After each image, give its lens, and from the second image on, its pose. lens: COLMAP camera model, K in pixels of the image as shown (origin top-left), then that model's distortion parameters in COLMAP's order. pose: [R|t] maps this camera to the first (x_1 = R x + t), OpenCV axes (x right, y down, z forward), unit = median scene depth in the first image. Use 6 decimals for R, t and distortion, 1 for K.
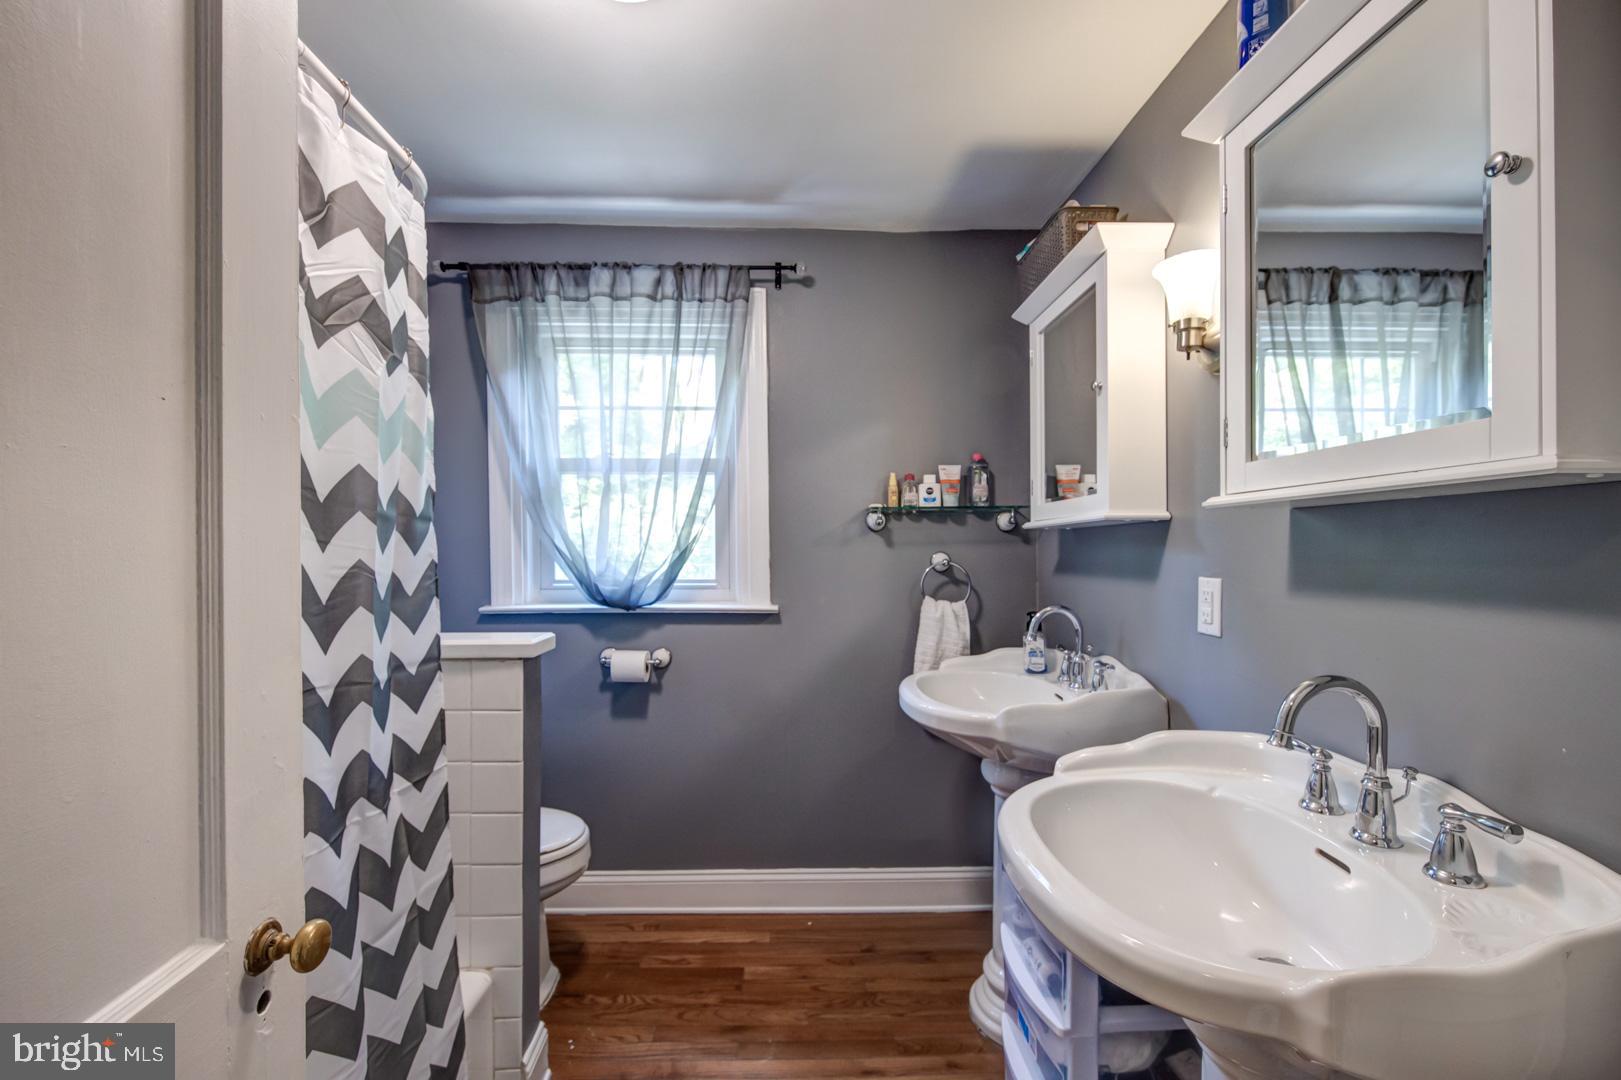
lens RADIAL K [[671.2, 0, 806.3], [0, 671.2, 556.0], [0, 0, 1]] dist [0.002018, -0.005651]
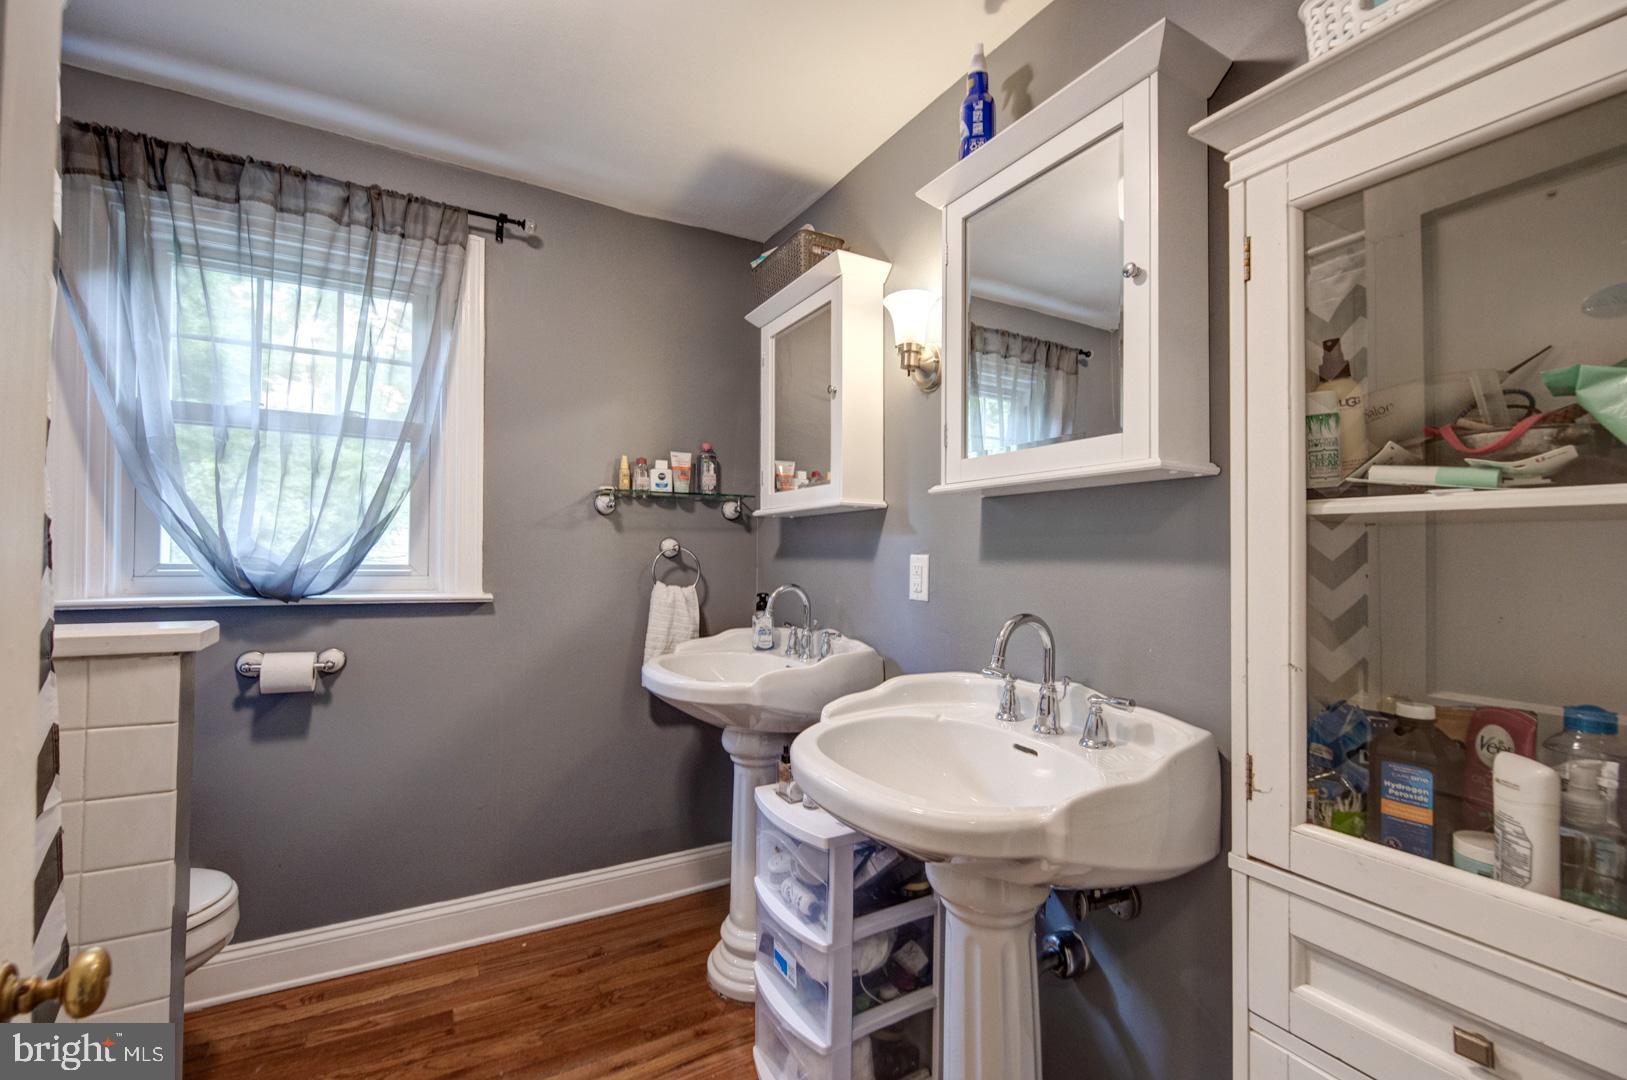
lens RADIAL K [[695.0, 0, 816.7], [0, 695.0, 546.3], [0, 0, 1]] dist [-0.000209, -0.004655]
pose [[0.877948, 0.016650, 0.478467, -0.116047], [-0.007118, 0.999739, -0.021727, 0.030499], [-0.478704, 0.015670, 0.877837, -0.020884]]
